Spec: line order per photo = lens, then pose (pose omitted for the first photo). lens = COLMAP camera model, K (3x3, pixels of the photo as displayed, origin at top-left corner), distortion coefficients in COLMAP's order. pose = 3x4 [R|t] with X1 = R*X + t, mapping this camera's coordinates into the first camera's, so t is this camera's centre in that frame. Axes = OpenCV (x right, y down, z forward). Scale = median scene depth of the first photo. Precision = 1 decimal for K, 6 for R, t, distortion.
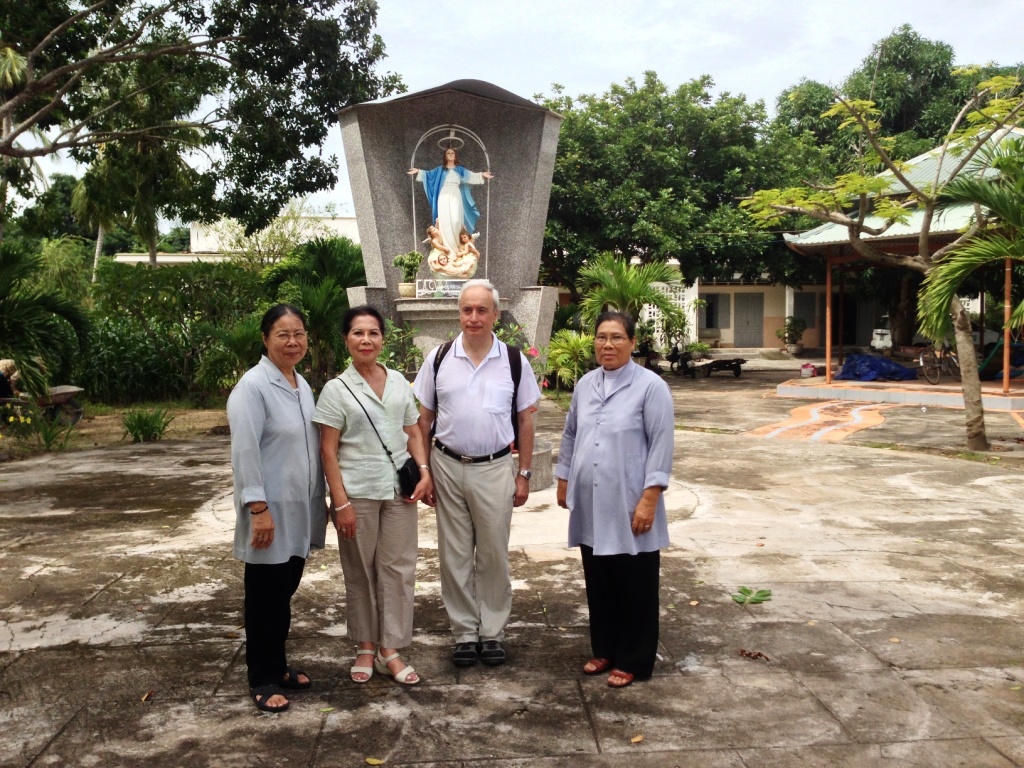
lens RADIAL K [[971.1, 0, 491.2], [0, 971.1, 385.5], [0, 0, 1]] dist [0.181465, -0.399711]
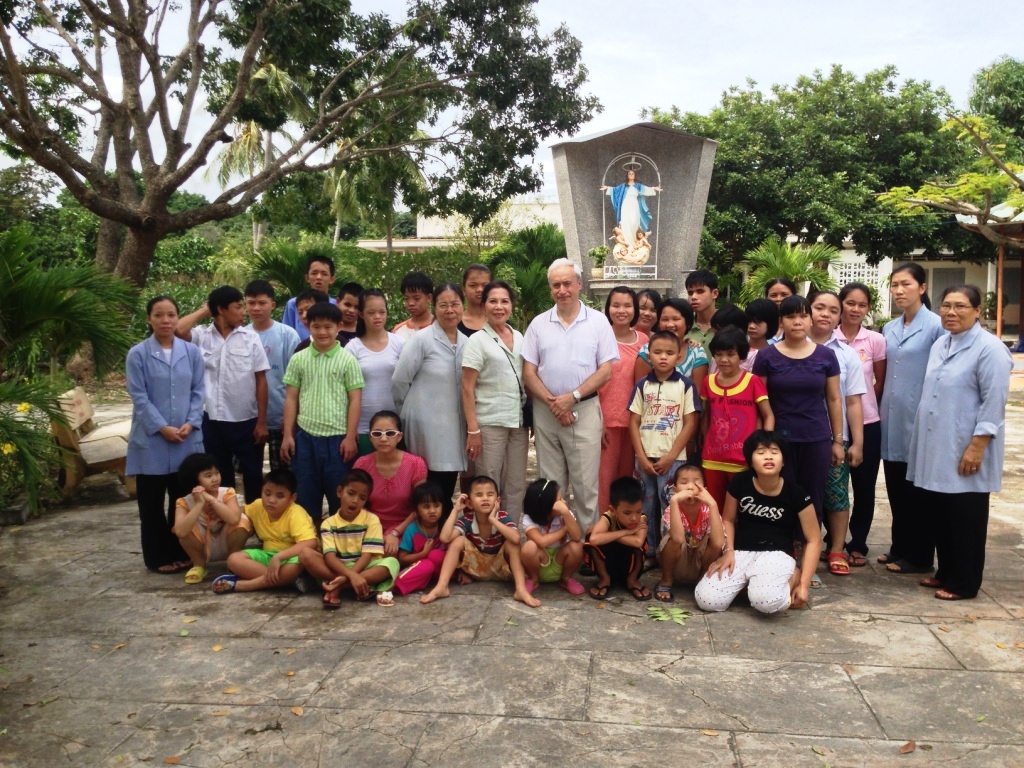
lens RADIAL K [[971.1, 0, 491.2], [0, 971.1, 385.5], [0, 0, 1]] dist [0.181465, -0.399711]
pose [[0.979268, 0.018384, -0.201733, 0.028390], [-0.013368, 0.999567, 0.026202, 0.015696], [0.202127, -0.022962, 0.979090, -0.229614]]
